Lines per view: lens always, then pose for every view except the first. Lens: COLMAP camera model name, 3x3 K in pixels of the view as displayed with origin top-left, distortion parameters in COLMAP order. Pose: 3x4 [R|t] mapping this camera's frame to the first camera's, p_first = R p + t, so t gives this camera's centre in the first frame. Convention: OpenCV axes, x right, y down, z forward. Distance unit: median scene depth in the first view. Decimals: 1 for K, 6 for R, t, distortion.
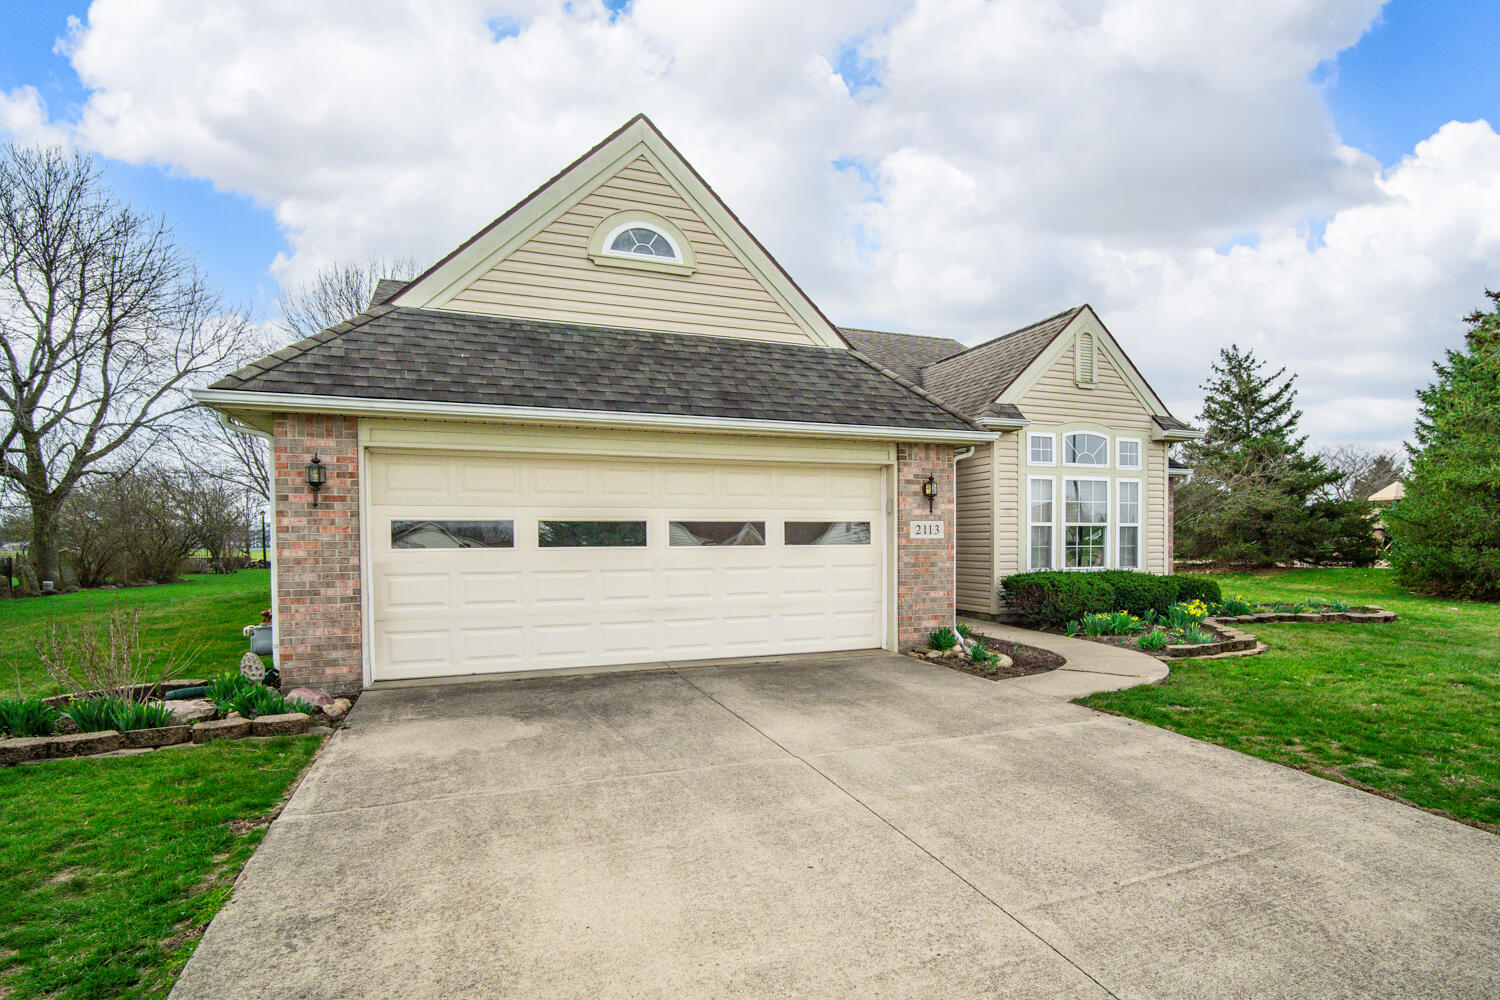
lens RADIAL K [[771.6, 0, 727.8], [0, 771.6, 525.5], [0, 0, 1]] dist [-0.004551, -0.000504]
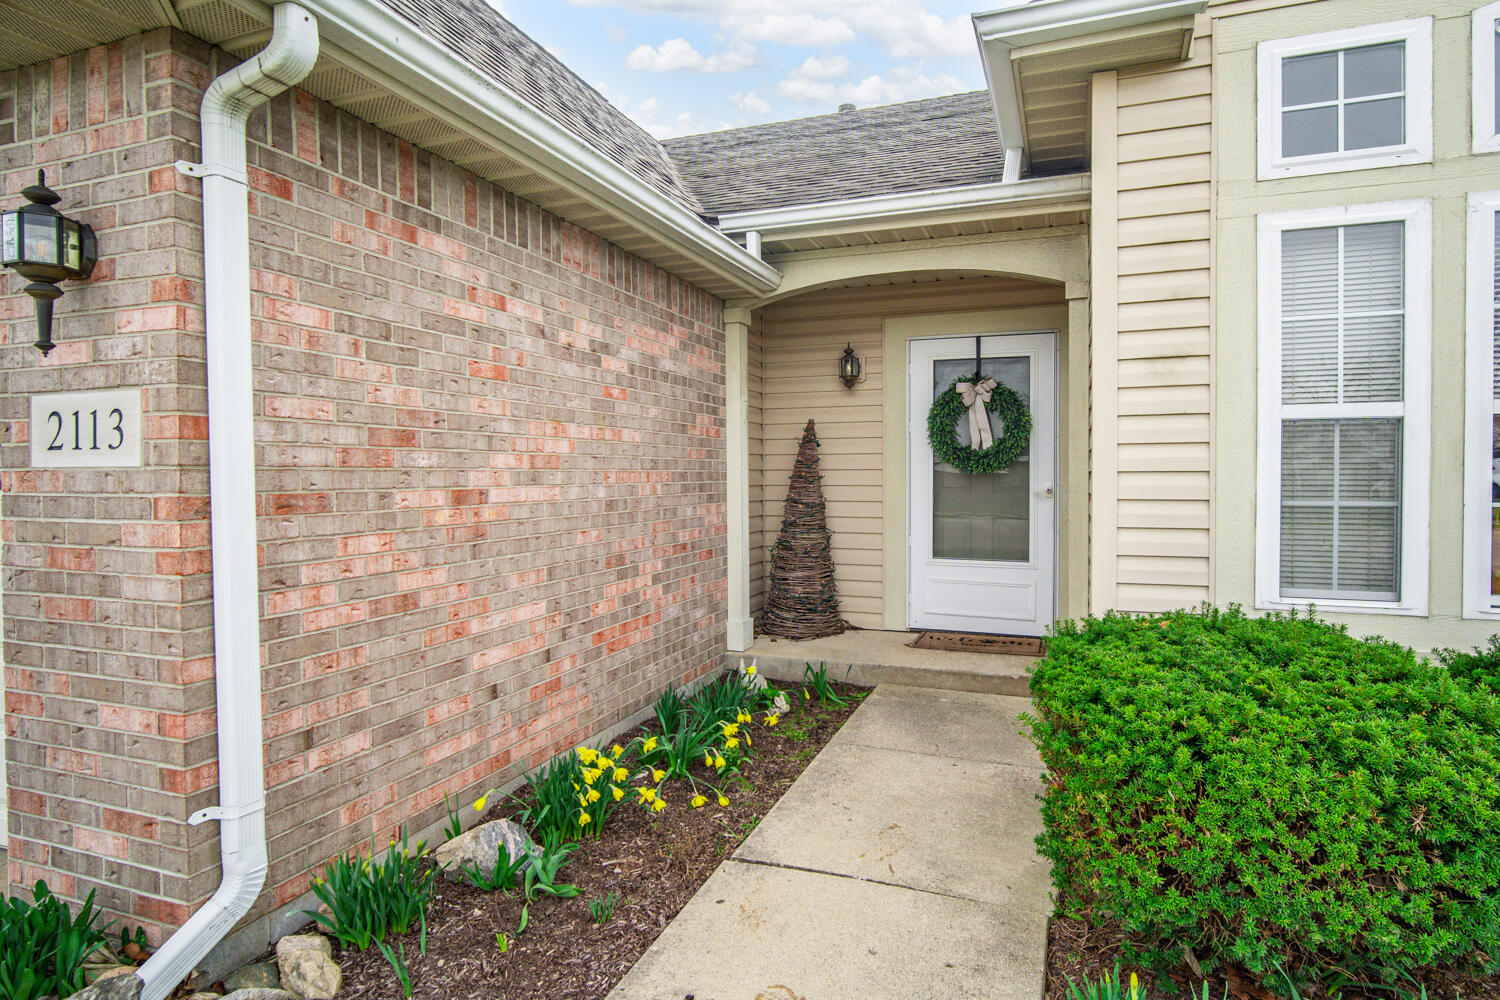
lens RADIAL K [[746.9, 0, 769.8], [0, 746.9, 467.6], [0, 0, 1]] dist [0.001500, 0.000515]
pose [[0.771520, -0.003849, -0.636194, 0.561279], [0.010947, 0.999914, 0.007226, 0.017194], [0.636111, -0.012540, 0.771496, 0.968158]]
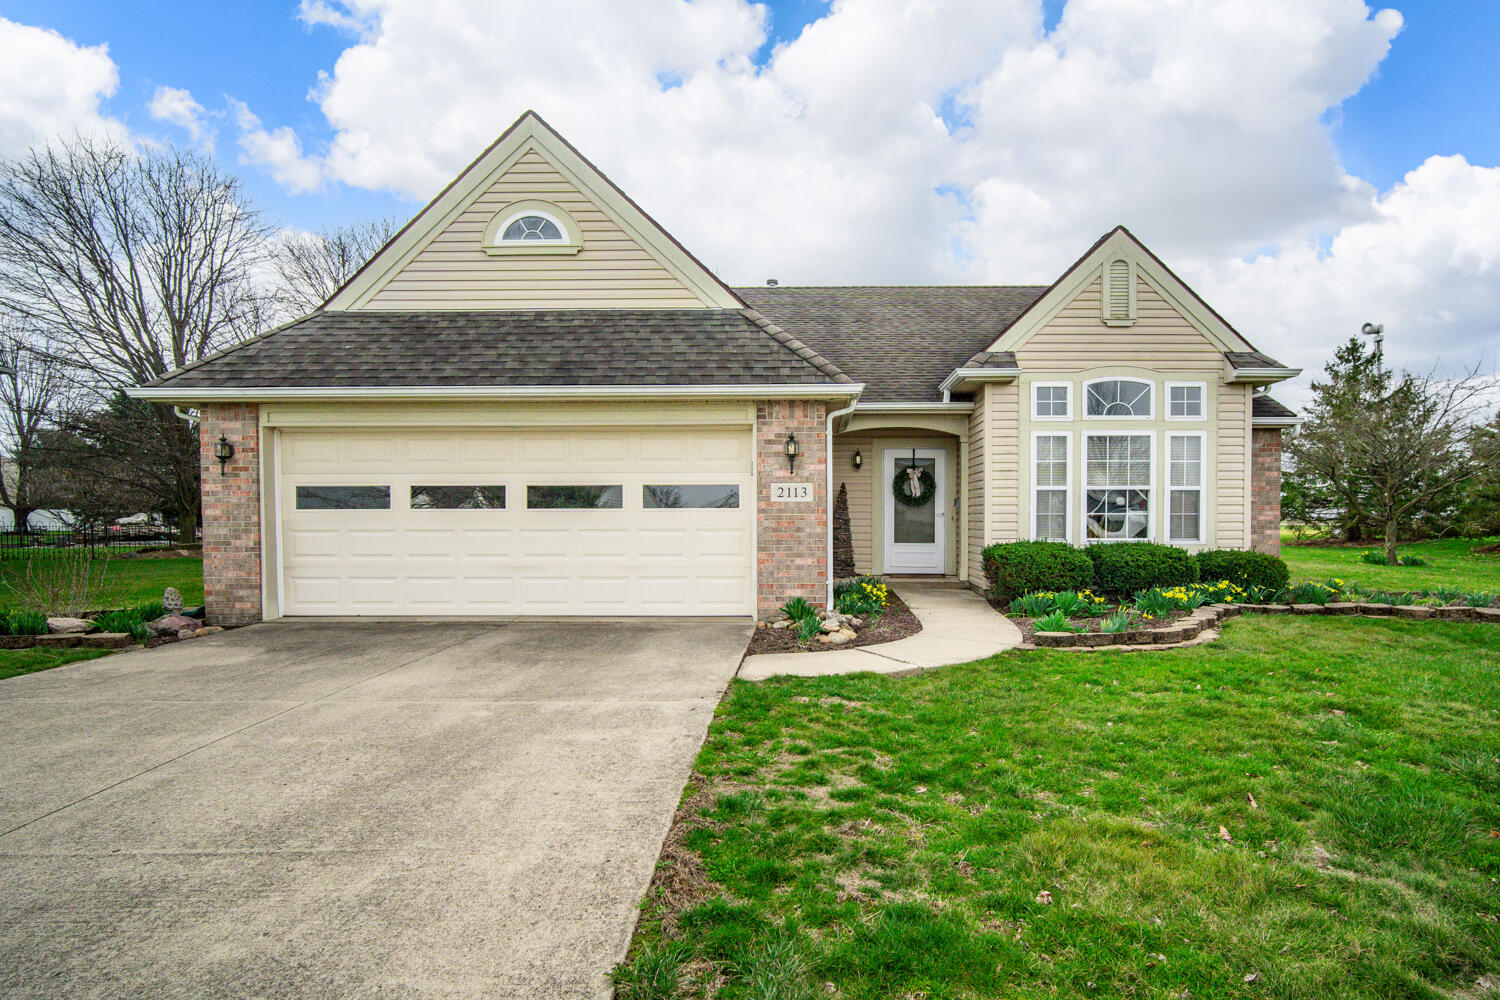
lens RADIAL K [[722.6, 0, 765.7], [0, 722.6, 503.9], [0, 0, 1]] dist [-0.004611, -0.000621]
pose [[0.927623, -0.001464, -0.373514, 0.562593], [0.003568, 0.999981, 0.004942, 0.015174], [0.373500, -0.005917, 0.927611, 0.175868]]
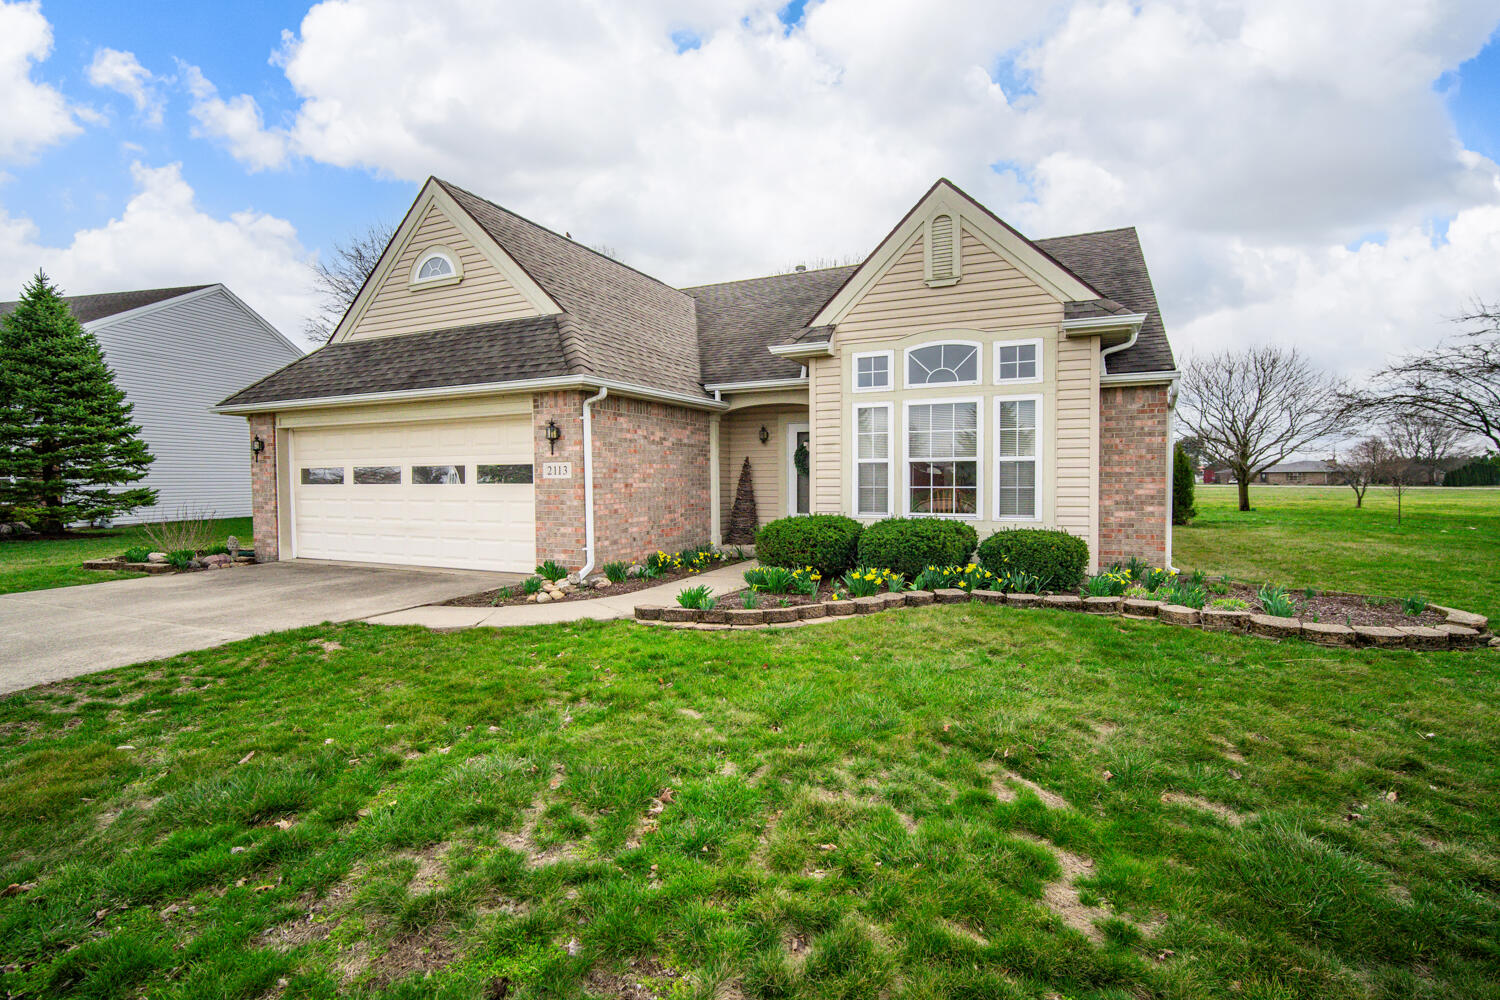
lens RADIAL K [[657.0, 0, 747.6], [0, 657.0, 476.3], [0, 0, 1]] dist [-0.006959, 0.000173]
pose [[0.709473, -0.001645, -0.704731, 1.114140], [0.014307, 0.999825, 0.012070, 0.006494], [0.704587, -0.018646, 0.709372, 0.537402]]
